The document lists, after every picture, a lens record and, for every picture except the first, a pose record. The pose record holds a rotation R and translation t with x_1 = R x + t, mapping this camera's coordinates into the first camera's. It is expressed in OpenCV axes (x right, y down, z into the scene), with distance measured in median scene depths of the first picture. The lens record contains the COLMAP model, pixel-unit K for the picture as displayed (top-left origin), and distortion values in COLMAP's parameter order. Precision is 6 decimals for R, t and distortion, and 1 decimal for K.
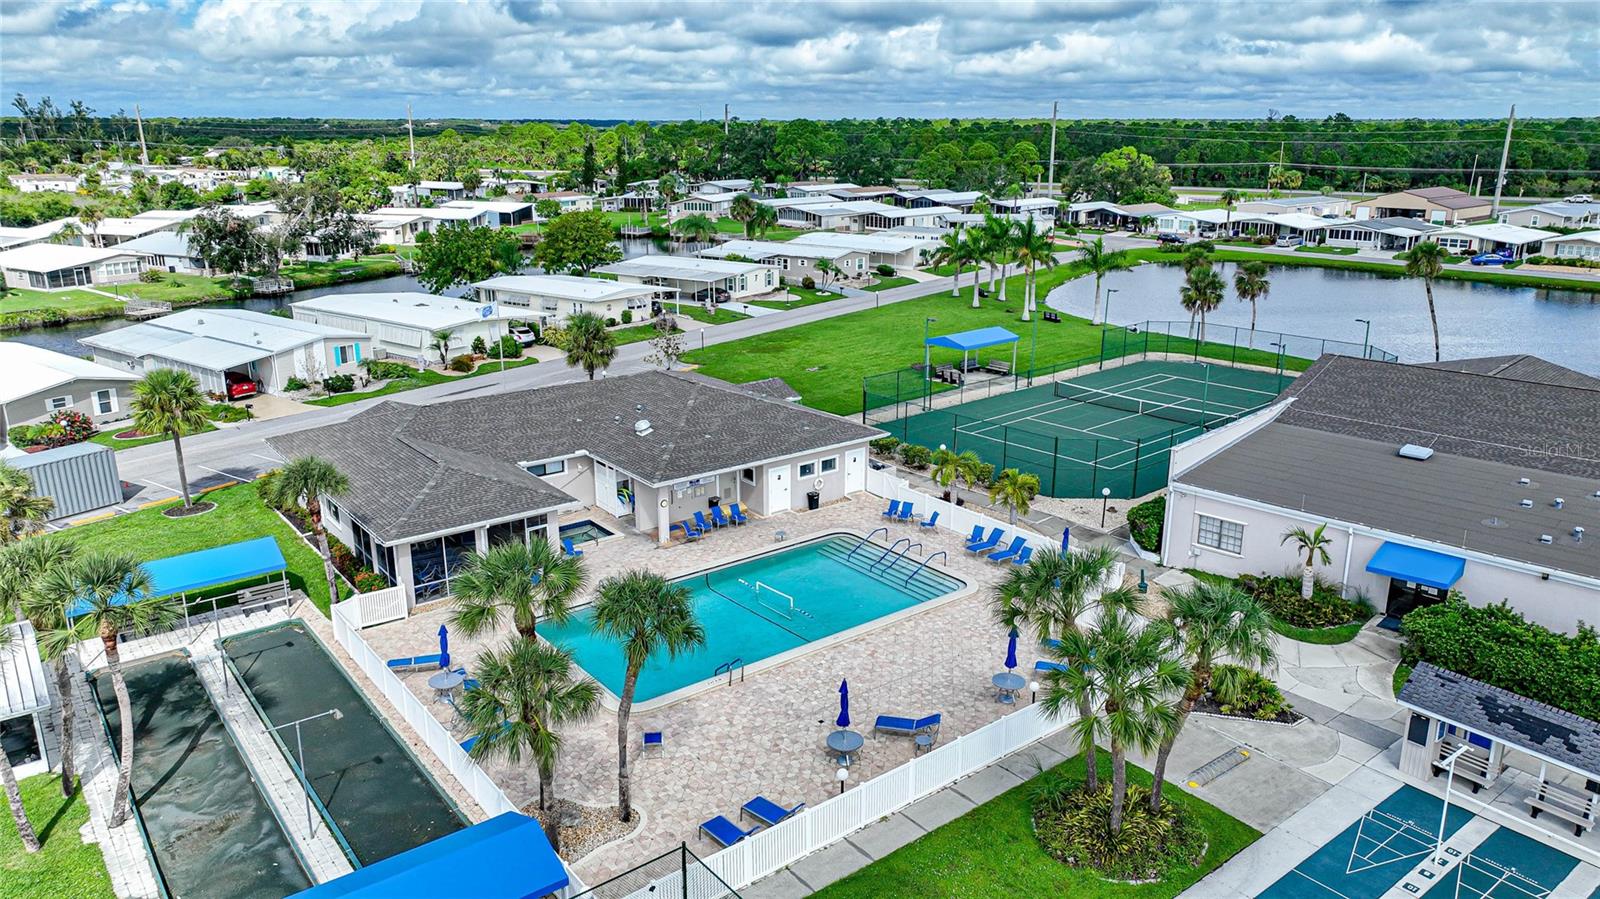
lens RADIAL K [[1123.1, 0, 797.5], [0, 1123.1, 450.7], [0, 0, 1]] dist [-0.008334, 0.026365]
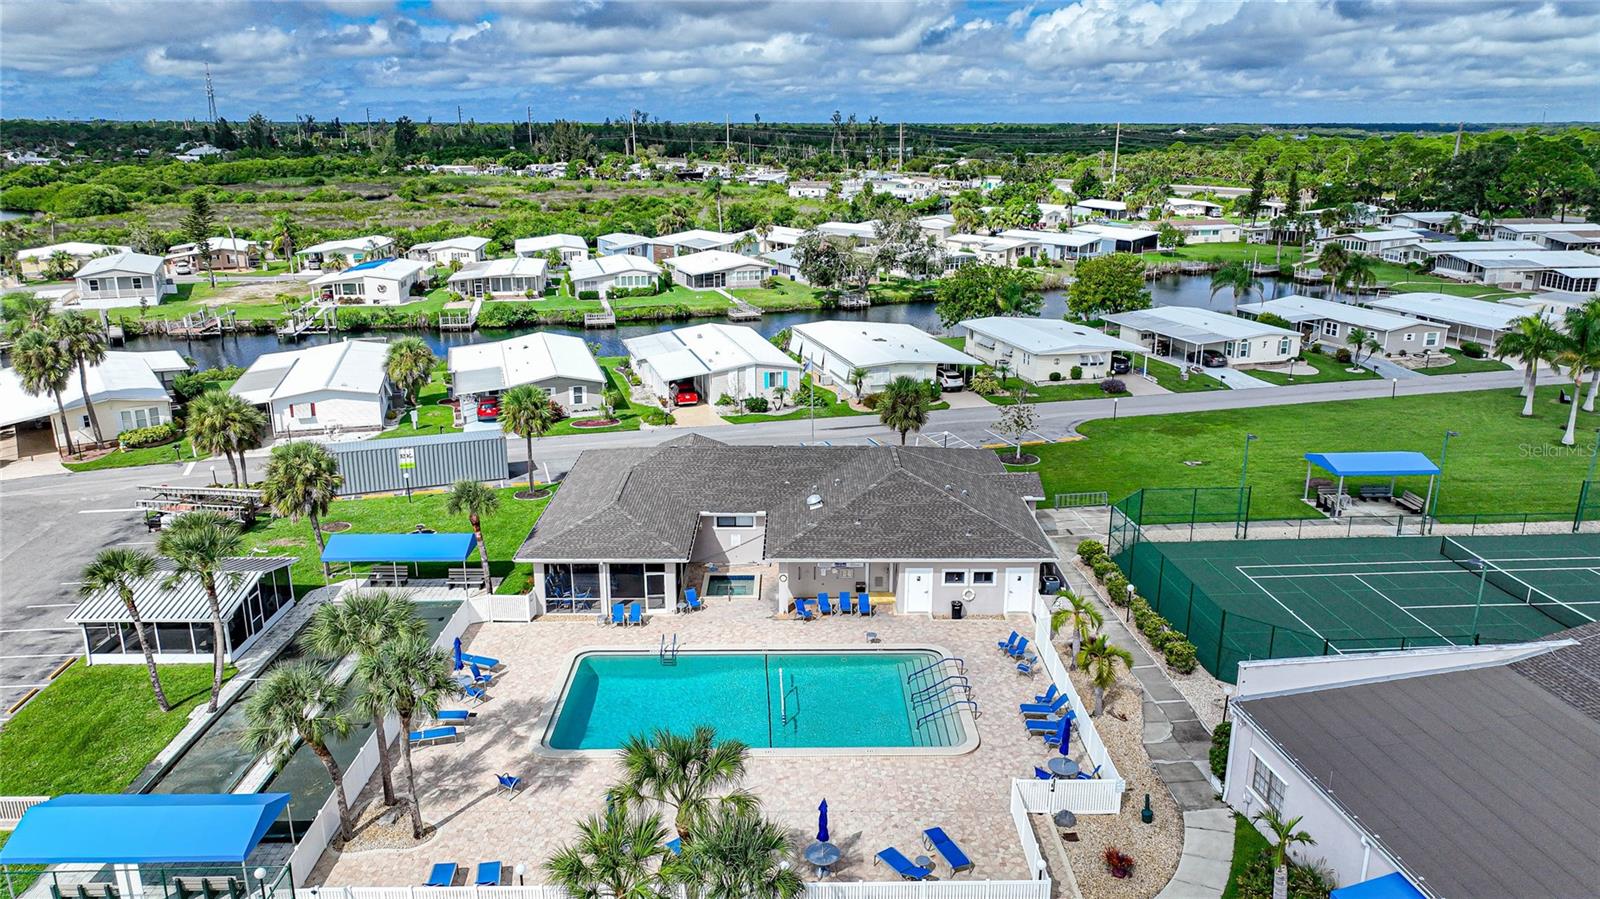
lens RADIAL K [[1123.1, 0, 803.1], [0, 1123.1, 438.6], [0, 0, 1]] dist [-0.008334, 0.026365]
pose [[0.794806, 0.164454, -0.584157, 0.178767], [-0.171632, 0.984198, 0.043553, -0.047837], [0.582088, 0.065644, 0.810472, 0.051360]]
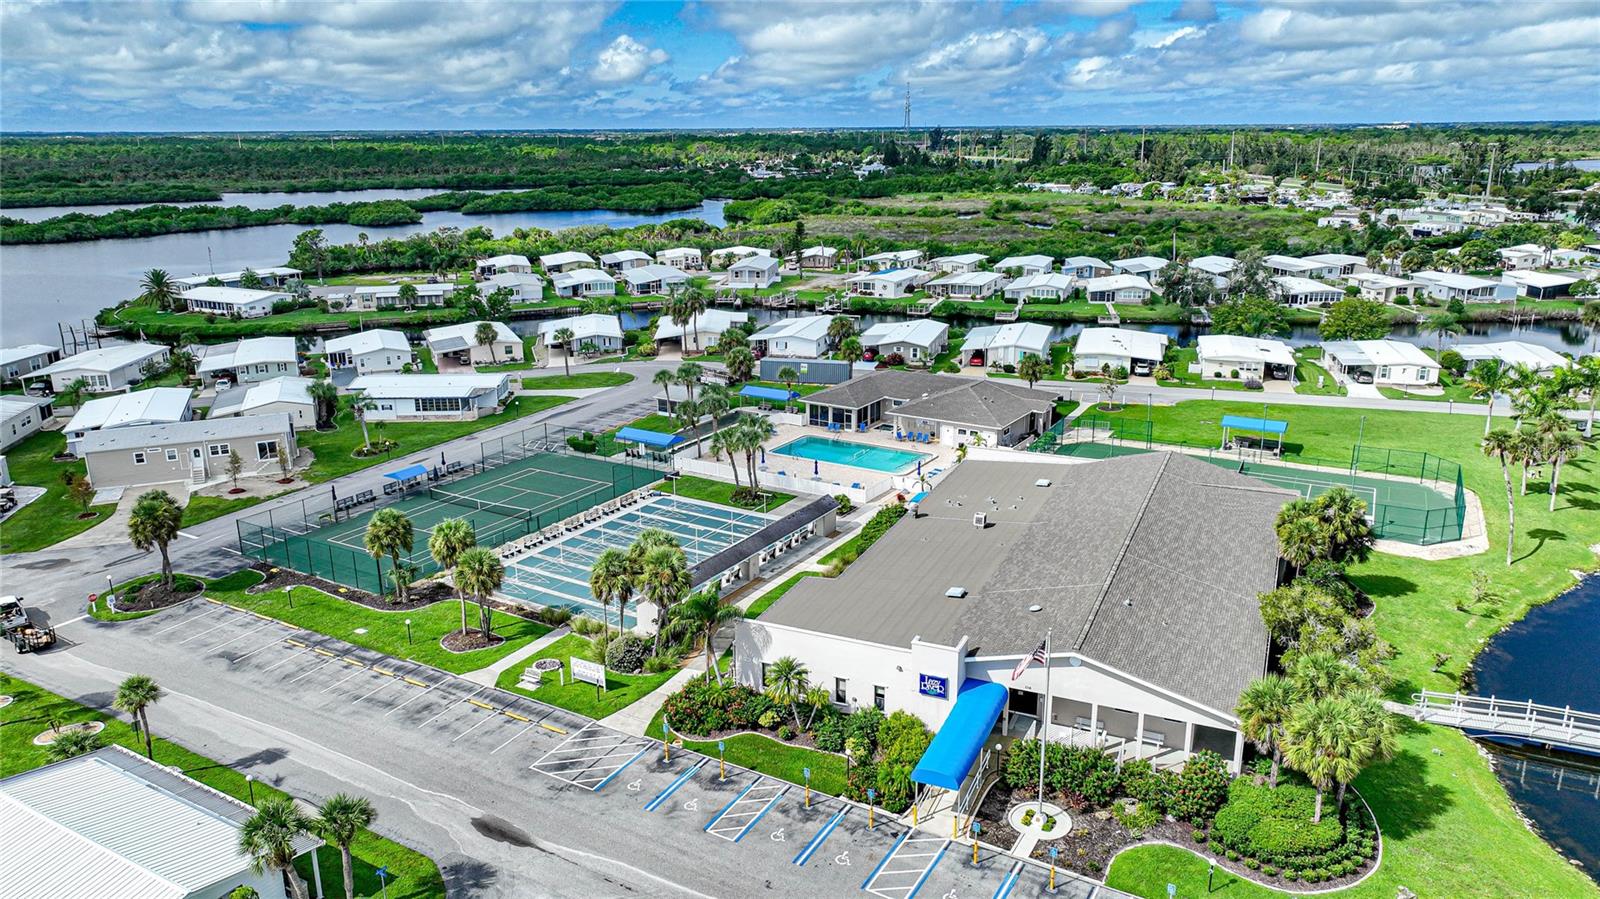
lens RADIAL K [[1123.1, 0, 805.8], [0, 1123.1, 457.1], [0, 0, 1]] dist [-0.008334, 0.026365]
pose [[0.344238, 0.262017, -0.901581, 0.753013], [-0.256761, 0.949936, 0.178034, -0.098930], [0.903091, 0.170205, 0.394279, -0.054292]]
